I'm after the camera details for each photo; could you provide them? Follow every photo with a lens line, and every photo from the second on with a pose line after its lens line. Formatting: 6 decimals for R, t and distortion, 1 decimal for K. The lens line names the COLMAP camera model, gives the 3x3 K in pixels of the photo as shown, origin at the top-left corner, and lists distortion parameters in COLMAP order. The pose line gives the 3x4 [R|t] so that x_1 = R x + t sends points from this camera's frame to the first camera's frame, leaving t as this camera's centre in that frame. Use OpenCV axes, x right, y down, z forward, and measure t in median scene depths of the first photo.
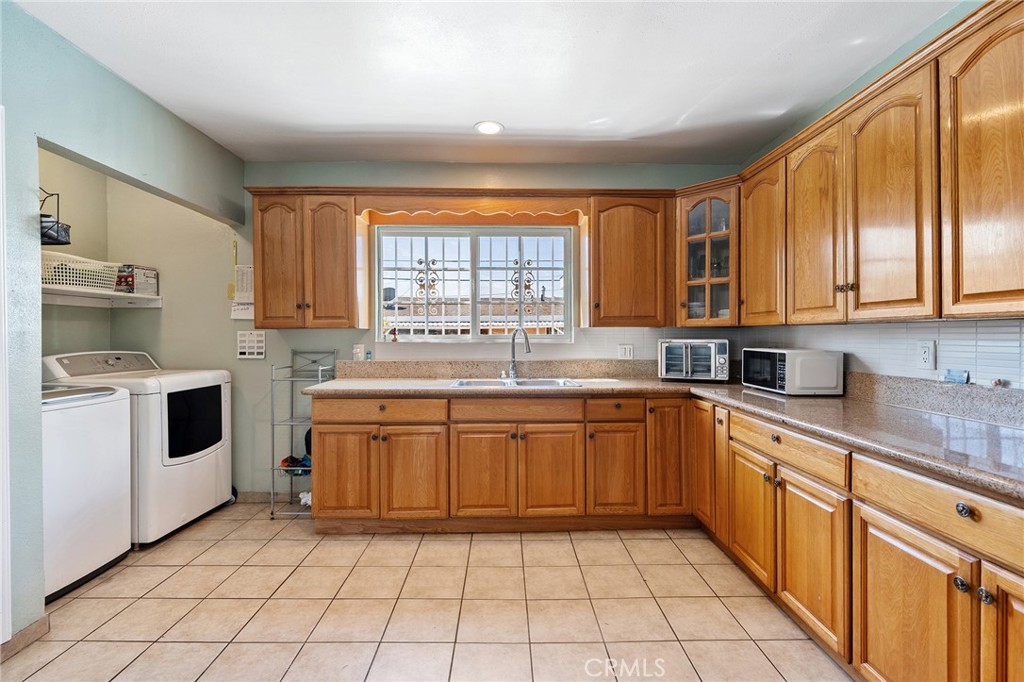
lens RADIAL K [[439.3, 0, 511.1], [0, 439.3, 340.3], [0, 0, 1]] dist [-0.000254, -0.000691]
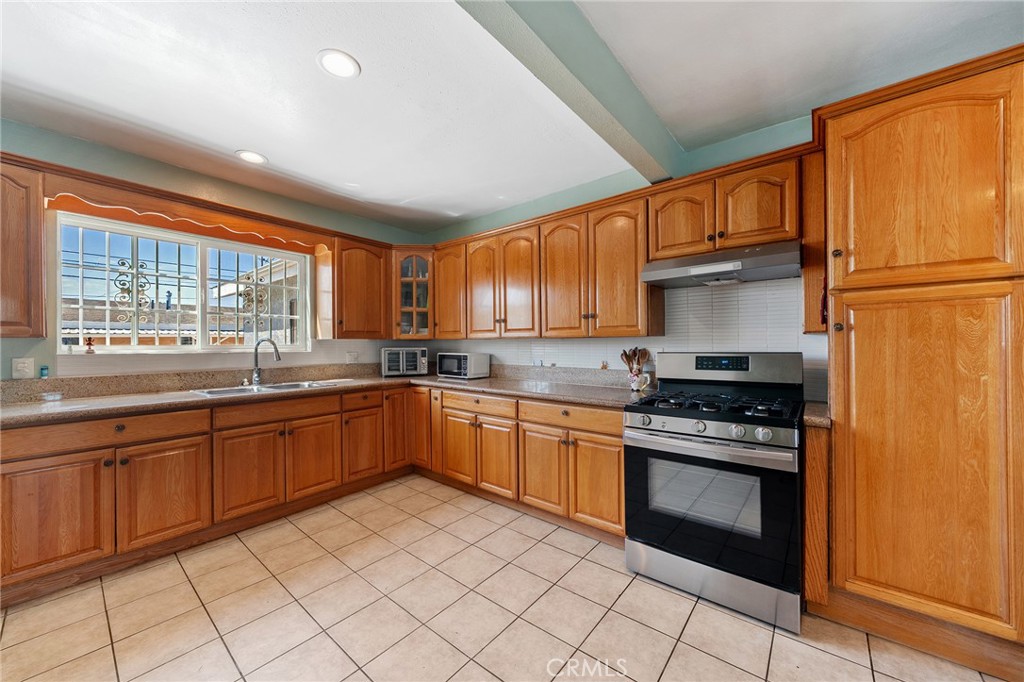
lens RADIAL K [[376.9, 0, 485.0], [0, 376.9, 343.9], [0, 0, 1]] dist [-0.001832, -0.000369]
pose [[0.672425, -0.000630, 0.740165, -0.357485], [0.011119, 0.999895, -0.009251, -0.000451], [-0.740082, 0.014450, 0.672362, -0.058859]]
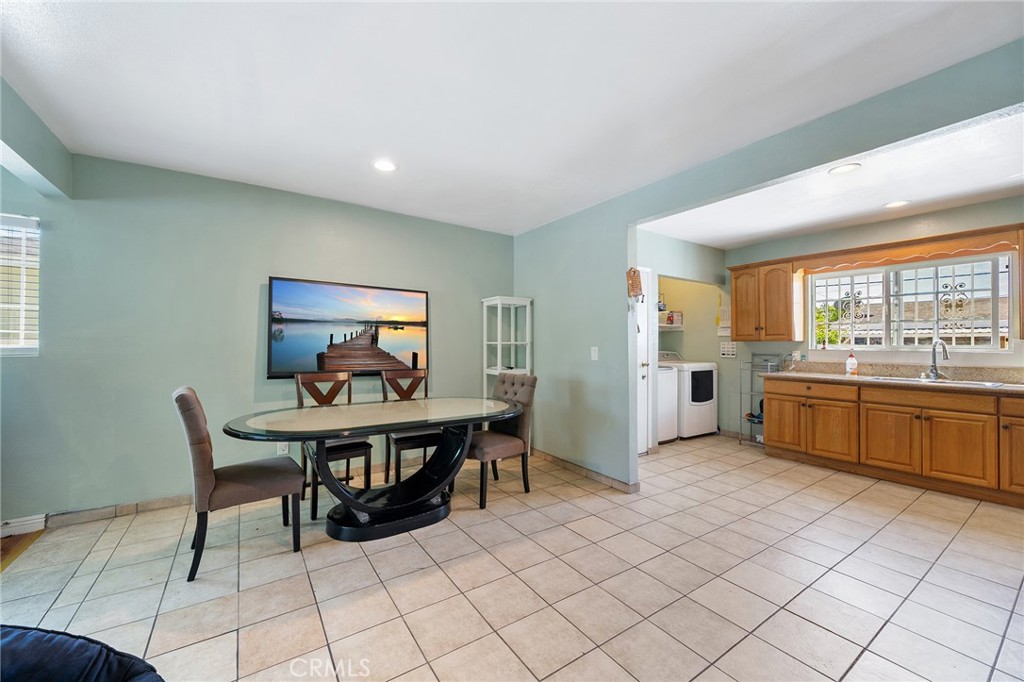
lens RADIAL K [[376.9, 0, 515.8], [0, 376.9, 341.9], [0, 0, 1]] dist [-0.001832, -0.000369]
pose [[0.526873, -0.000574, -0.849944, 0.345187], [-0.012510, 0.999886, -0.008430, 0.002036], [0.849852, 0.015075, 0.526806, -0.727640]]
